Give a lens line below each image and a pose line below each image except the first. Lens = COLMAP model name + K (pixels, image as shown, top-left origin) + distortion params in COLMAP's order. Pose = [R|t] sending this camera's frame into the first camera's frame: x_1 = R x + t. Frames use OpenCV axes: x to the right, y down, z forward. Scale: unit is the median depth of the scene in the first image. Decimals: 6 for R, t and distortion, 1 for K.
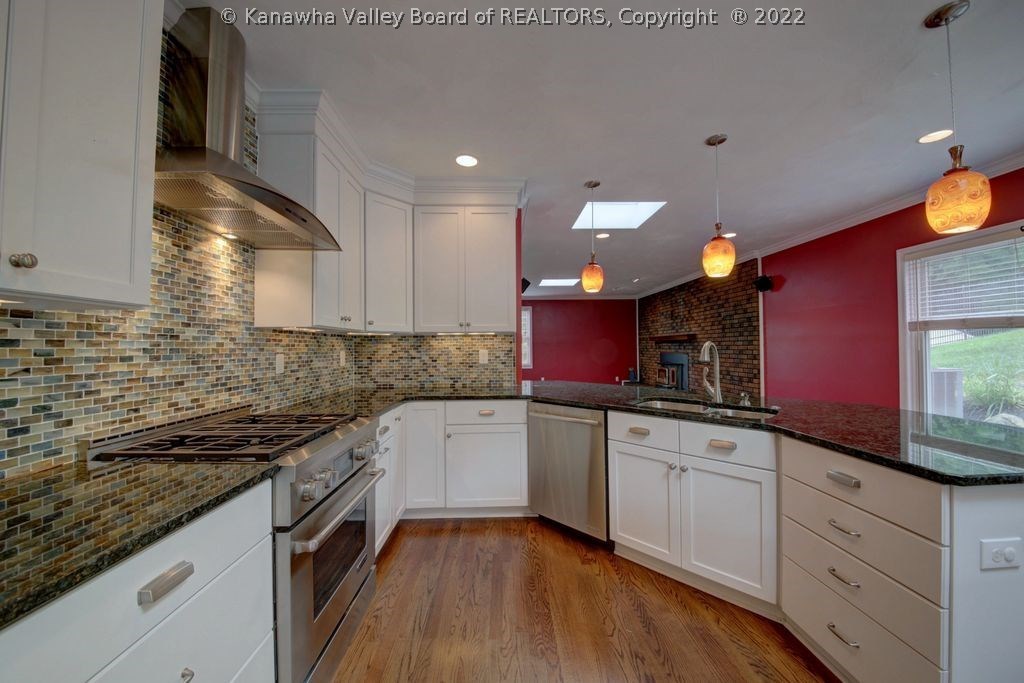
lens RADIAL K [[368.4, 0, 512.0], [0, 368.4, 341.5], [0, 0, 1]] dist [0.009577, -0.010904]
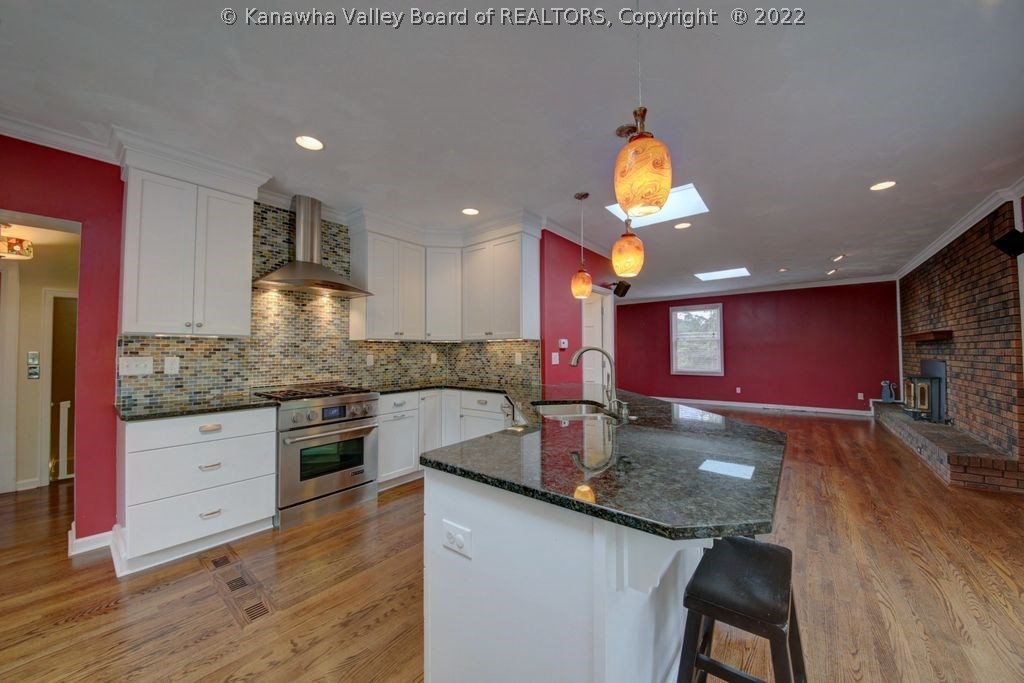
lens RADIAL K [[368.4, 0, 512.0], [0, 368.4, 341.5], [0, 0, 1]] dist [0.009577, -0.010904]
pose [[0.759541, -0.014132, -0.650306, 0.859573], [0.009069, 0.999897, -0.011137, -0.003015], [0.650396, 0.002561, 0.759591, 0.086741]]
